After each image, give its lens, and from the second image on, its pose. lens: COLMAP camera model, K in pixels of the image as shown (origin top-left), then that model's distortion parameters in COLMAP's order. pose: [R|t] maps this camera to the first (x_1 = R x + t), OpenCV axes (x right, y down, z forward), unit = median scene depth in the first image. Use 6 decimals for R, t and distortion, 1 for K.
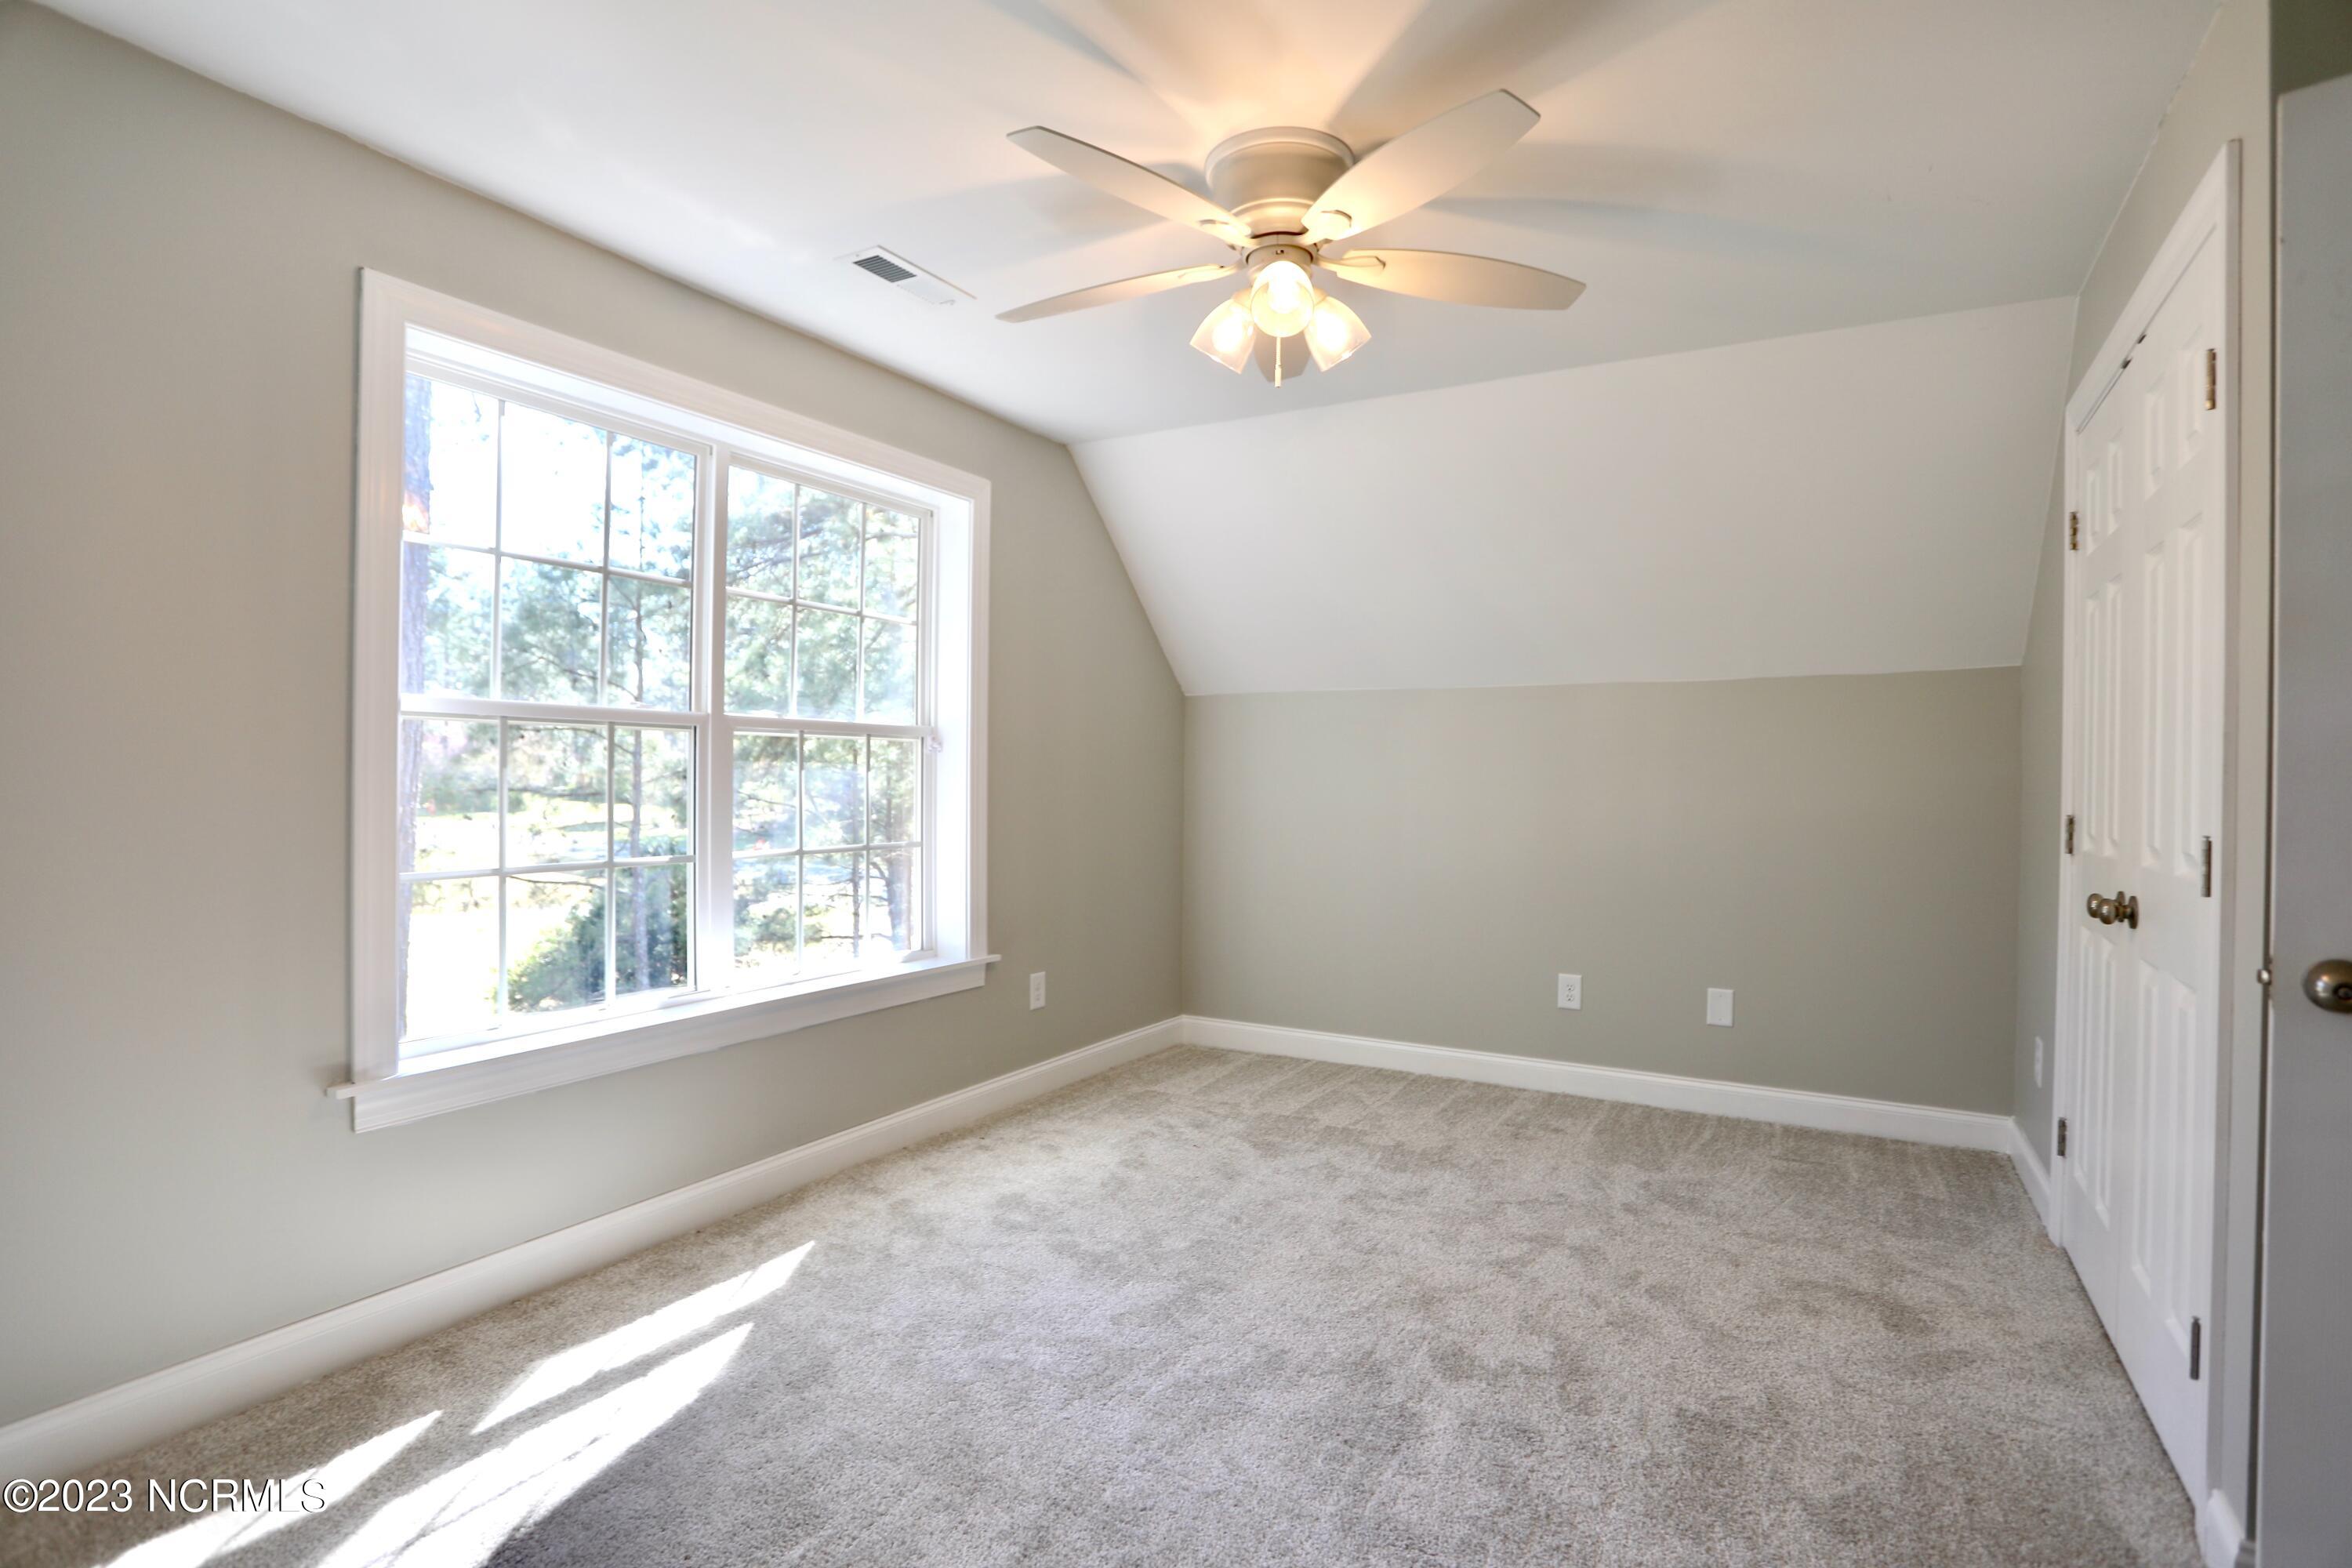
lens RADIAL K [[1142.3, 0, 1167.9], [0, 1142.3, 784.7], [0, 0, 1]] dist [-0.087603, 0.035739]
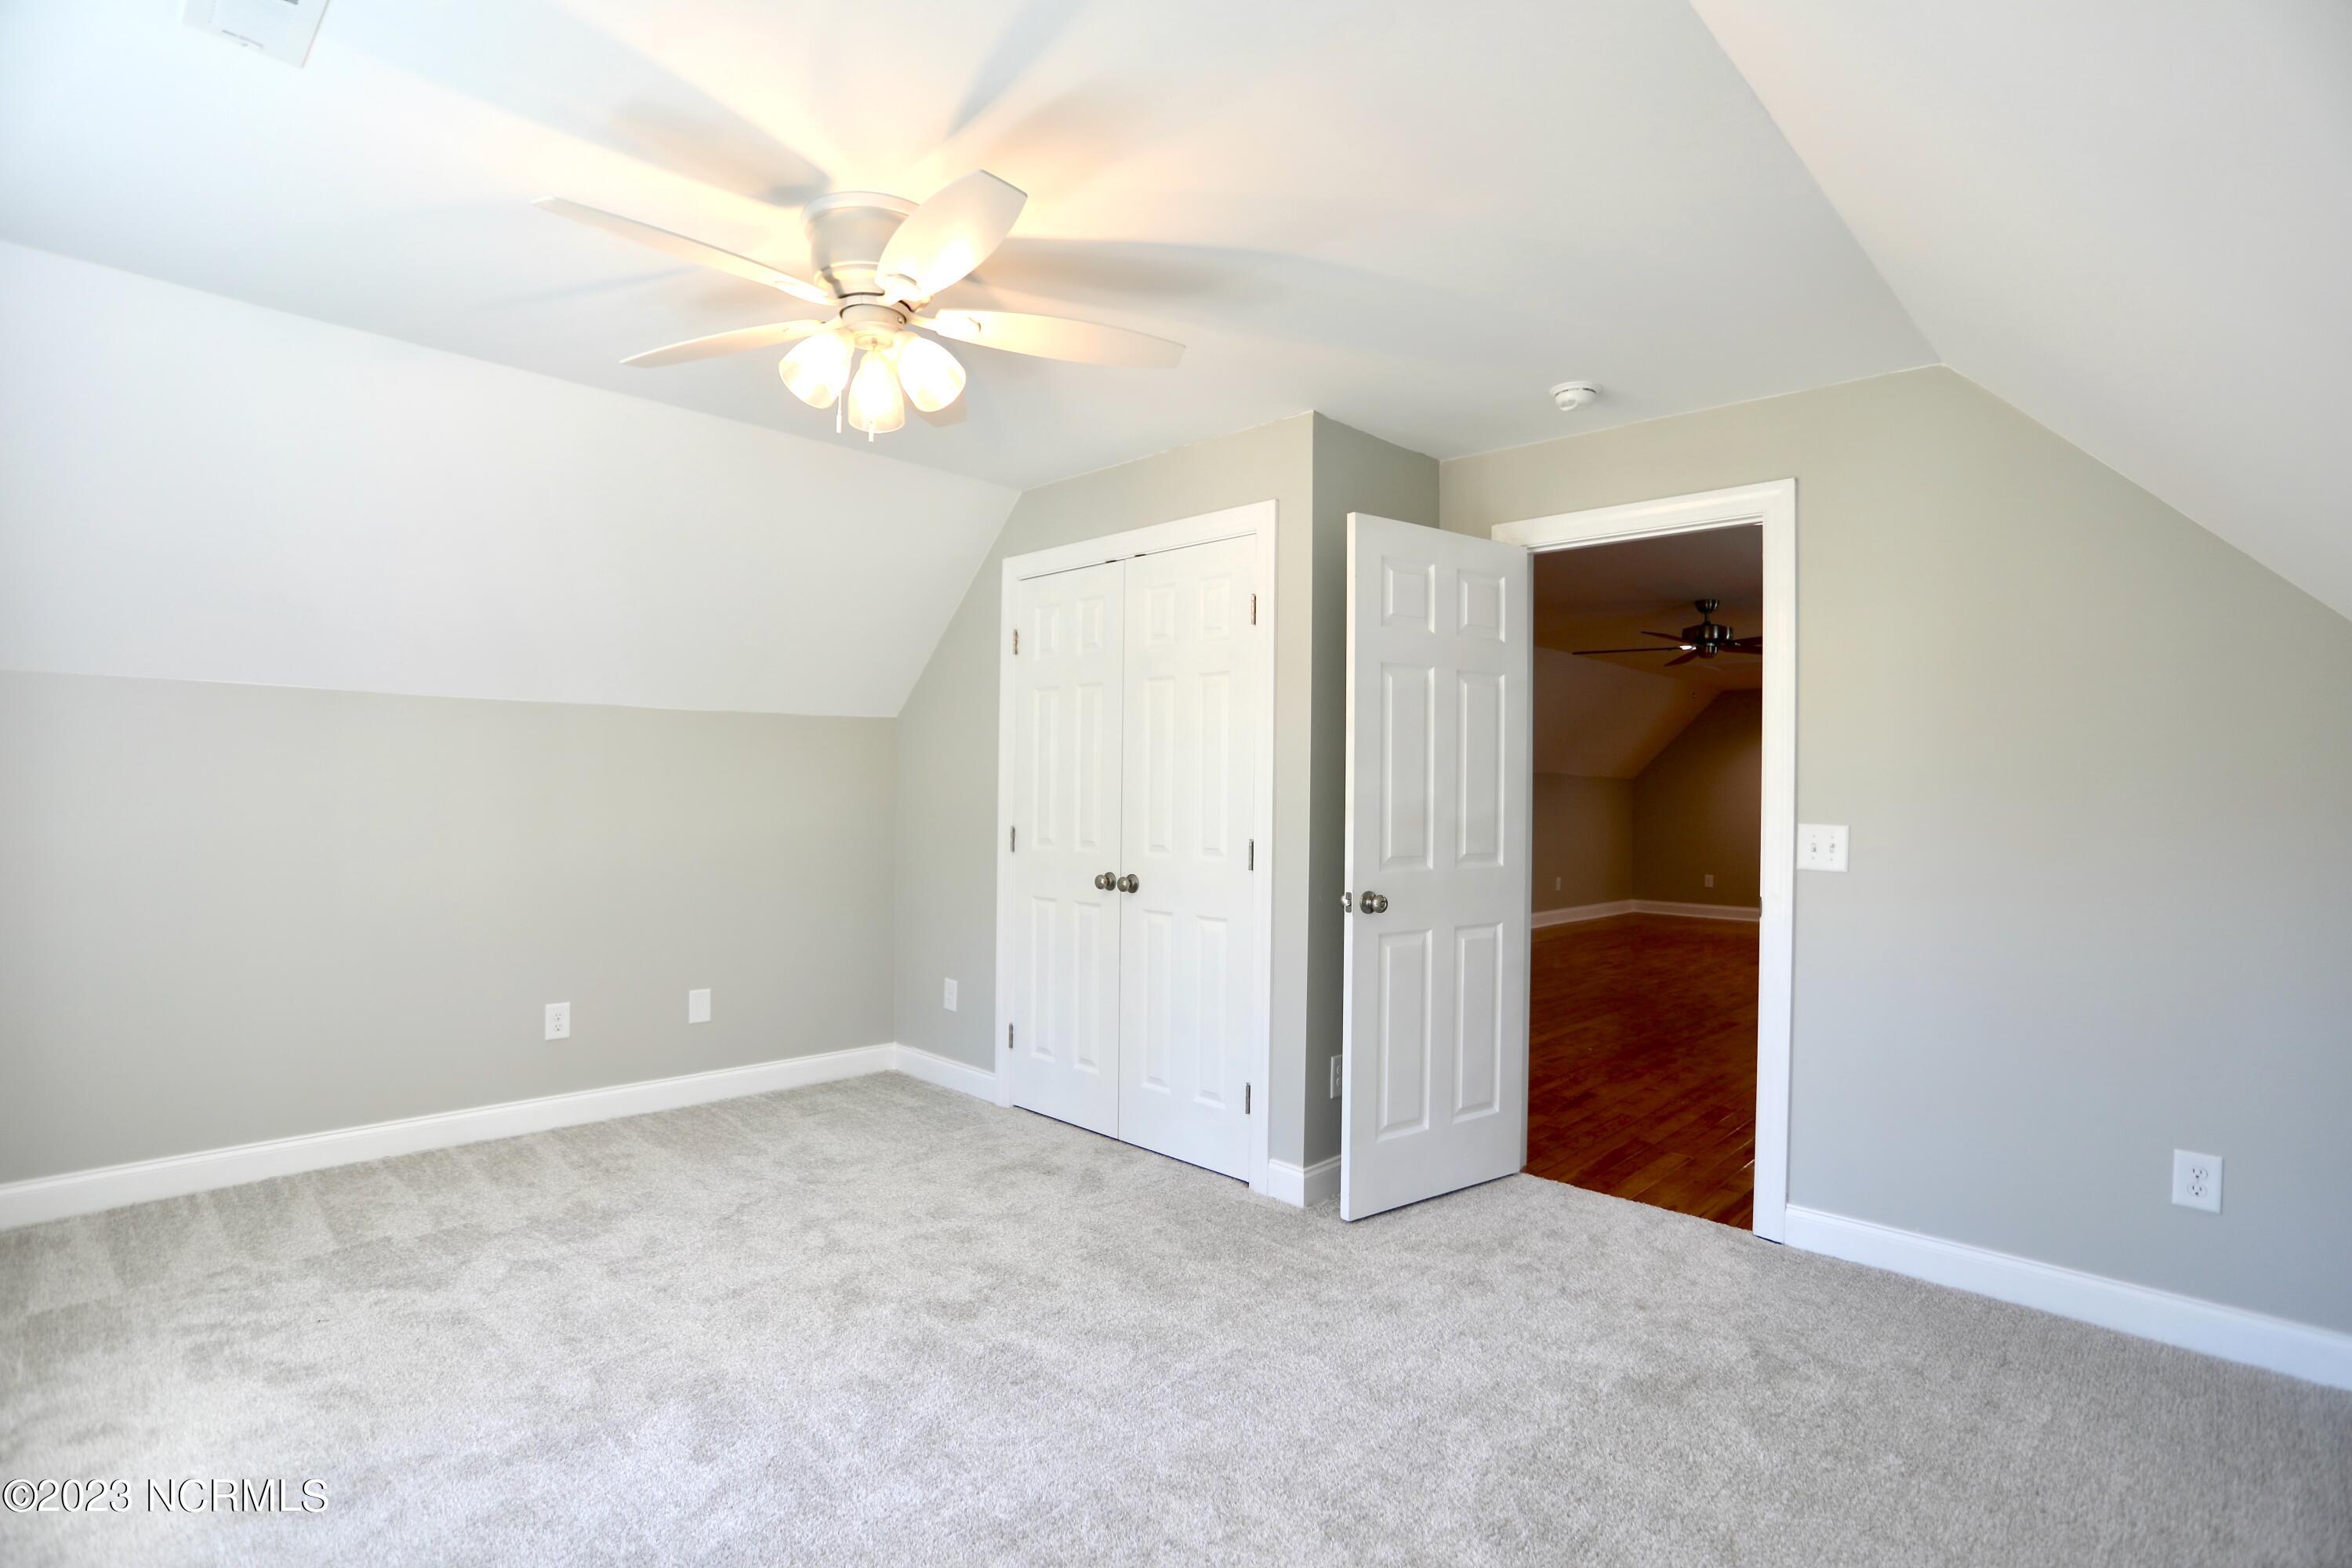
lens RADIAL K [[1139.4, 0, 1183.0], [0, 1139.4, 788.8], [0, 0, 1]] dist [-0.071006, 0.025302]
pose [[0.228412, -0.003725, 0.973558, -0.572344], [-0.004702, 0.999977, 0.004929, -0.029359], [-0.973553, -0.005703, 0.228389, 0.333163]]
